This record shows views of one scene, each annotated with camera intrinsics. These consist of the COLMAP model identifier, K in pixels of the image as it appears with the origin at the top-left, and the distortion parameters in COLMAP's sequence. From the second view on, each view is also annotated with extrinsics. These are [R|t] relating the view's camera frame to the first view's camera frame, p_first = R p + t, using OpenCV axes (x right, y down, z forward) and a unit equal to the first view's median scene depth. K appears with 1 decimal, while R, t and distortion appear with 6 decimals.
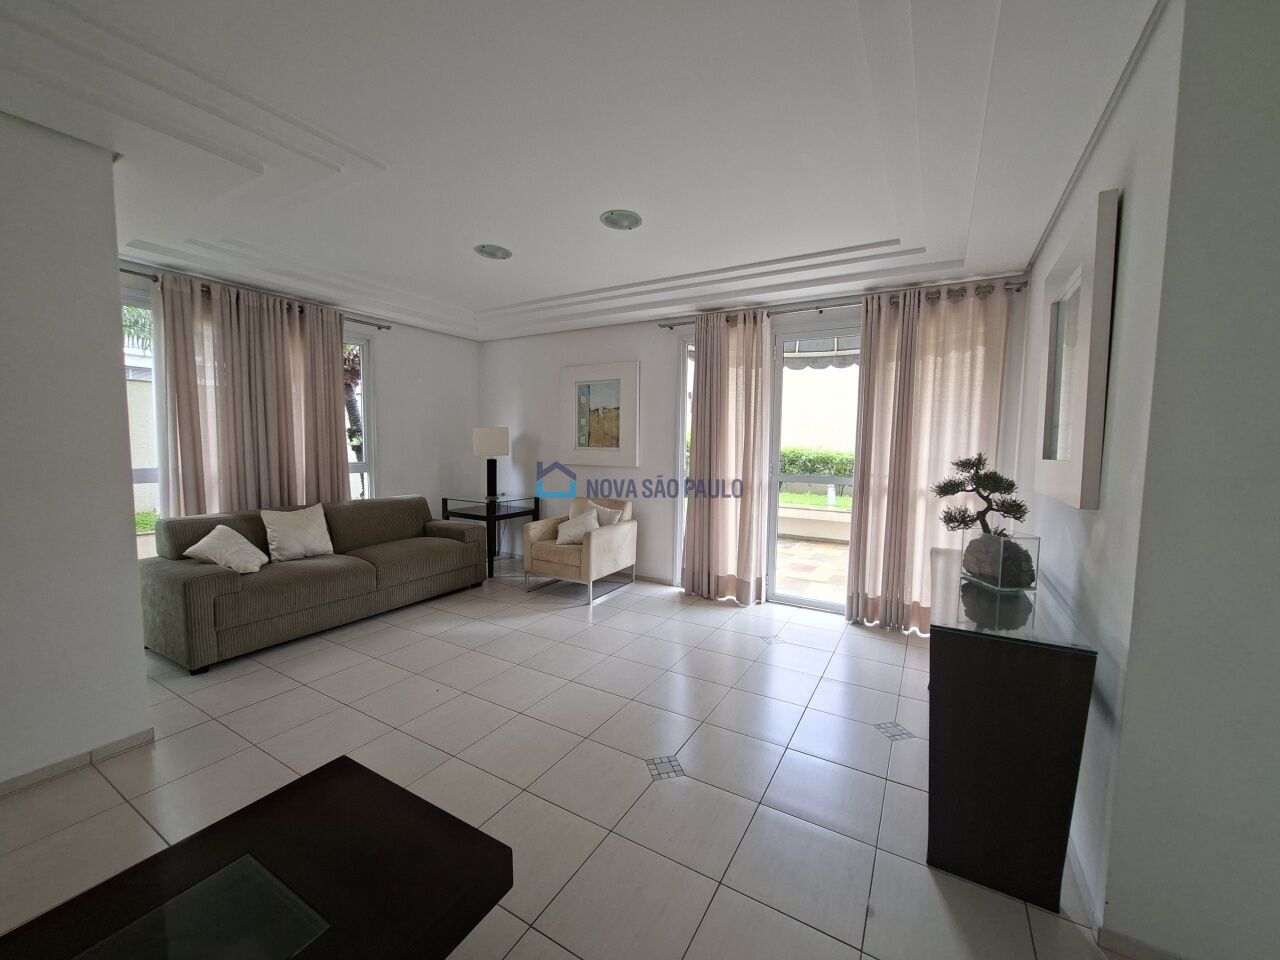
lens RADIAL K [[505.5, 0, 643.9], [0, 505.5, 480.2], [0, 0, 1]] dist [-0.002539, 0.000144]
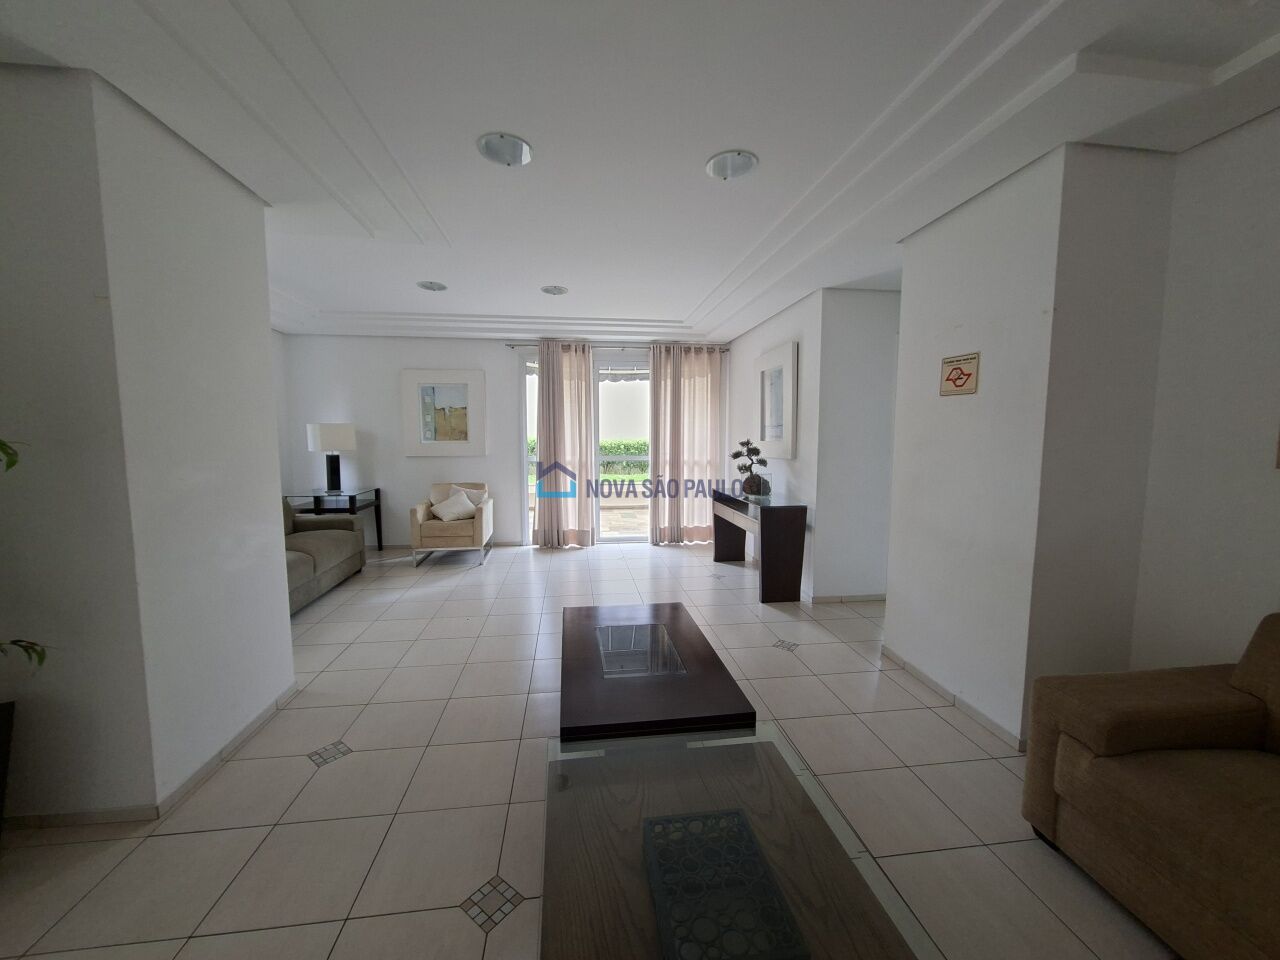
lens RADIAL K [[505.5, 0, 637.0], [0, 505.5, 480.8], [0, 0, 1]] dist [-0.002539, 0.000144]
pose [[0.795624, -0.071074, 0.601607, -0.549627], [0.057858, 0.997469, 0.041325, 0.005833], [-0.603021, 0.001929, 0.797723, -0.247715]]
